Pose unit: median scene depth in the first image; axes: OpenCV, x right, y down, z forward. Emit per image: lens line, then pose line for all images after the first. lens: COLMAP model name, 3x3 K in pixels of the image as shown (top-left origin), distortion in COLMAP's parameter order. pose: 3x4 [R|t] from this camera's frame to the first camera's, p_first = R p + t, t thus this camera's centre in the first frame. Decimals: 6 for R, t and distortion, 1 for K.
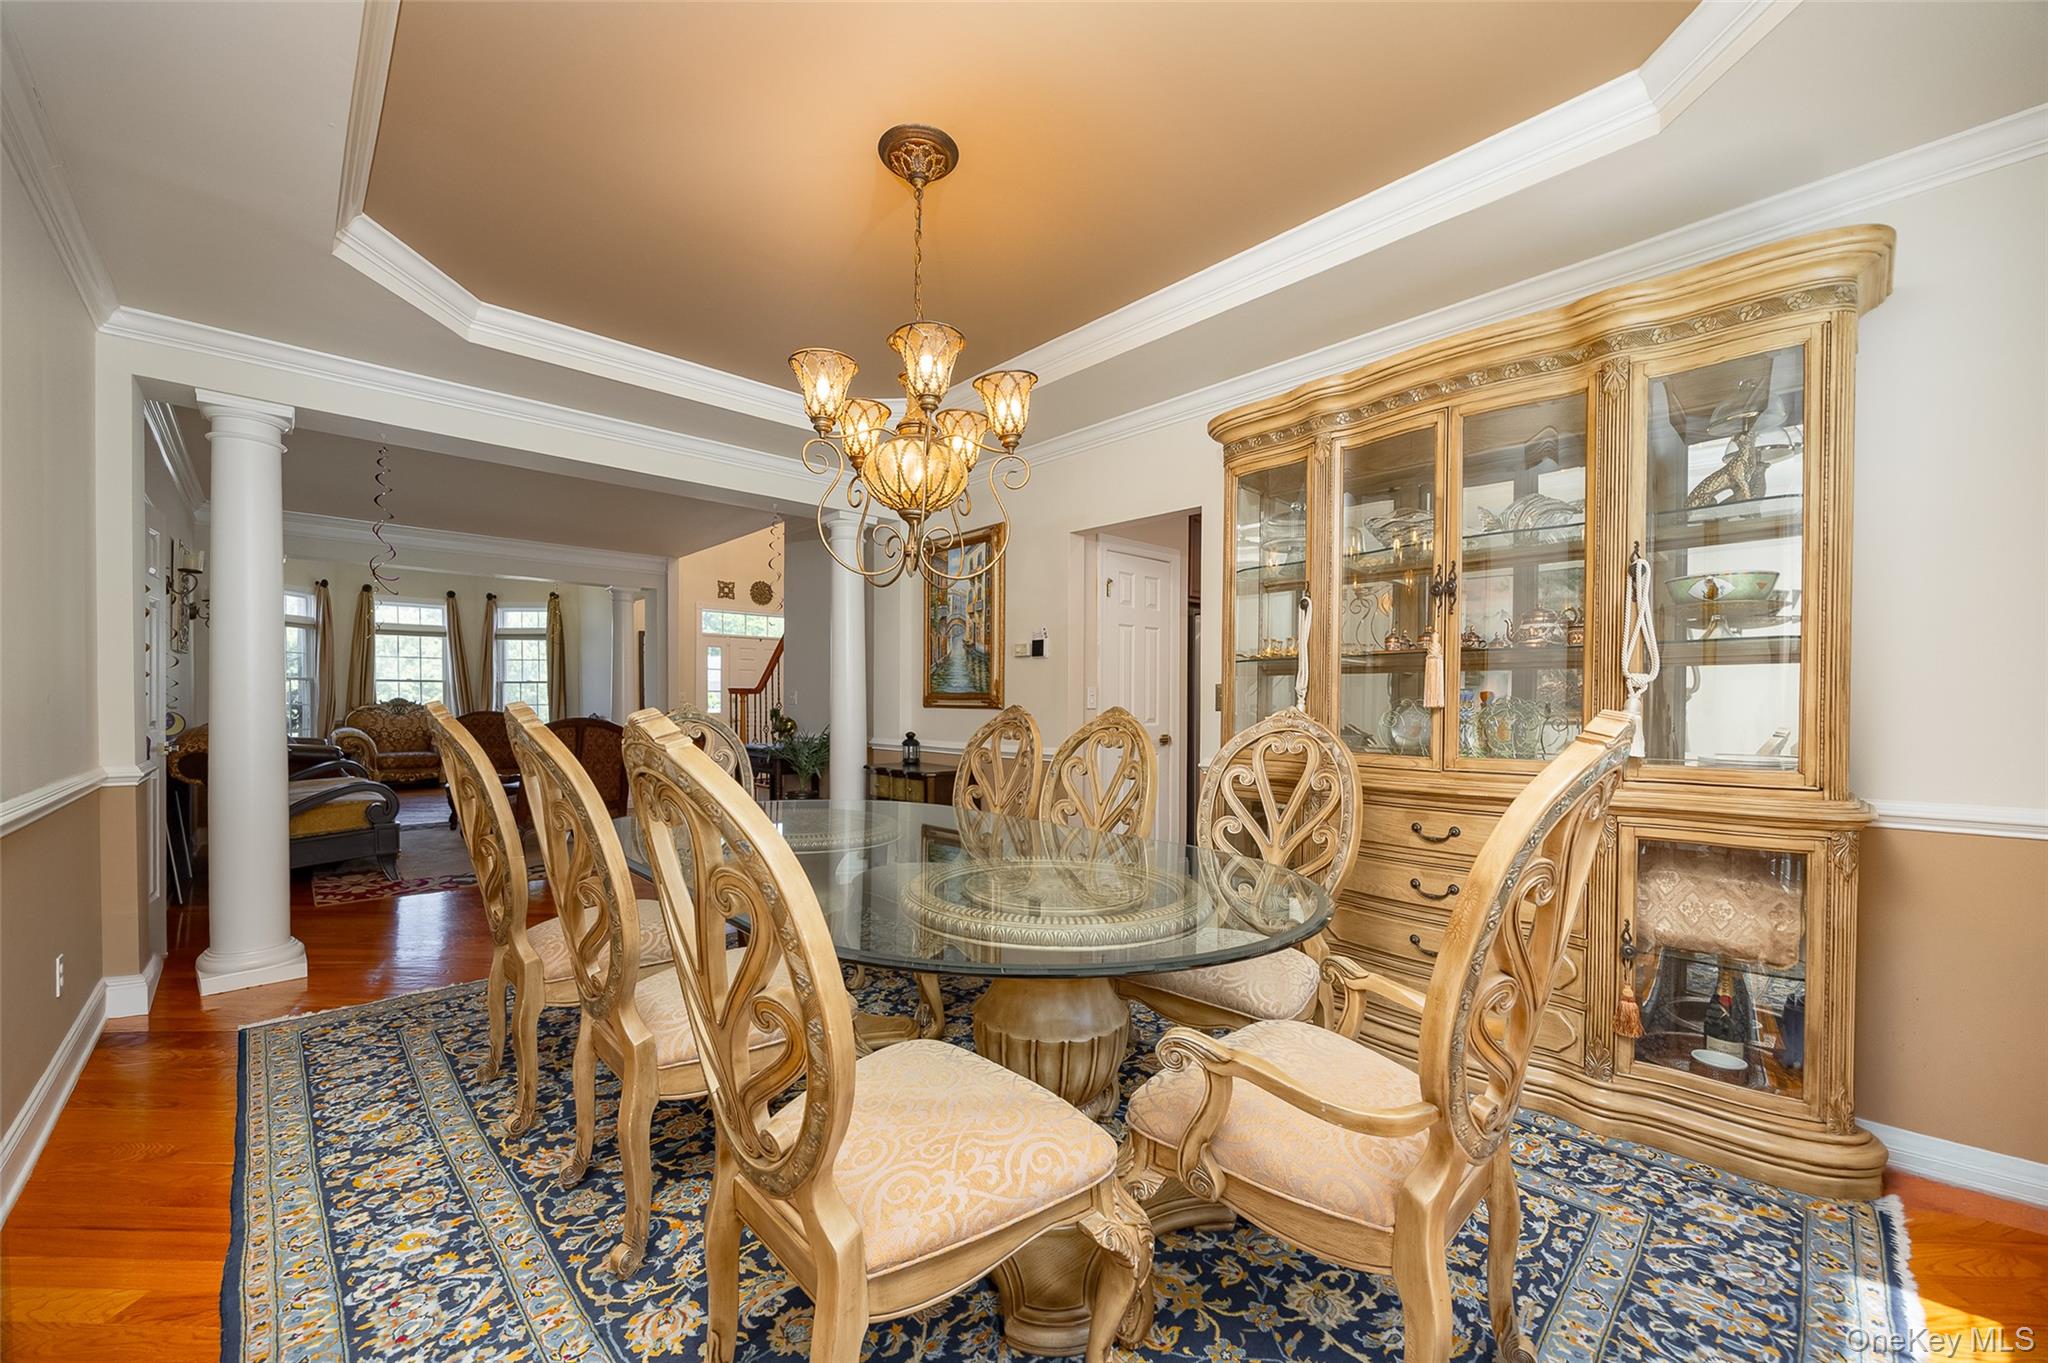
lens RADIAL K [[790.9, 0, 1029.5], [0, 790.9, 701.0], [0, 0, 1]] dist [-0.000094, 0.000128]
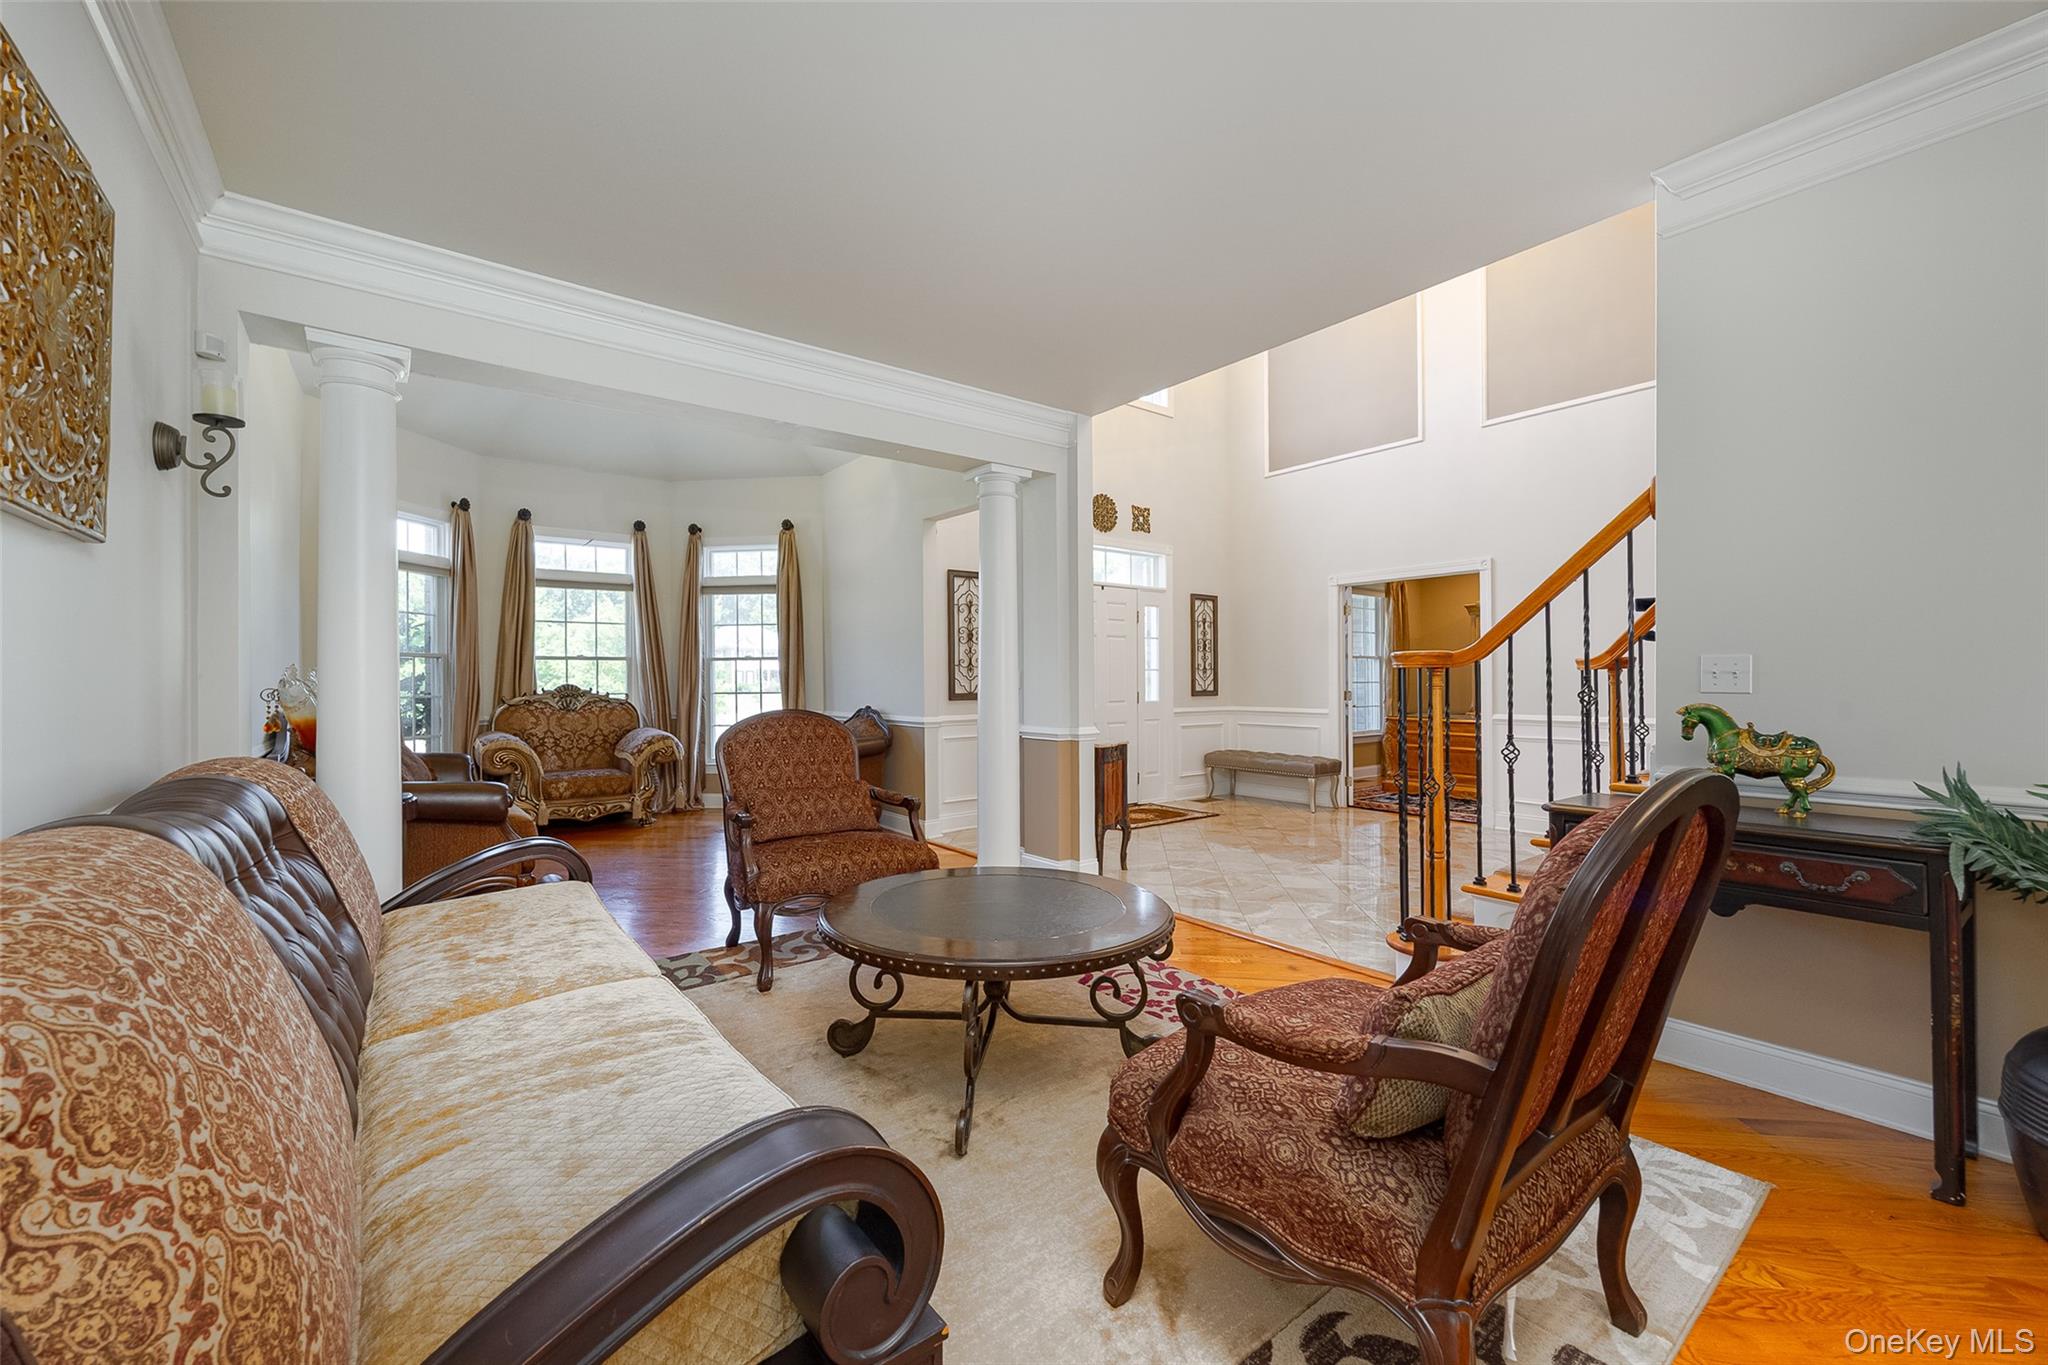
lens RADIAL K [[790.9, 0, 1020.0], [0, 790.9, 670.2], [0, 0, 1]] dist [-0.000094, 0.000128]
pose [[0.995763, -0.010259, -0.091380, -0.369619], [0.008863, 0.999838, -0.015667, -0.002071], [0.091526, 0.014790, 0.995693, 0.389165]]
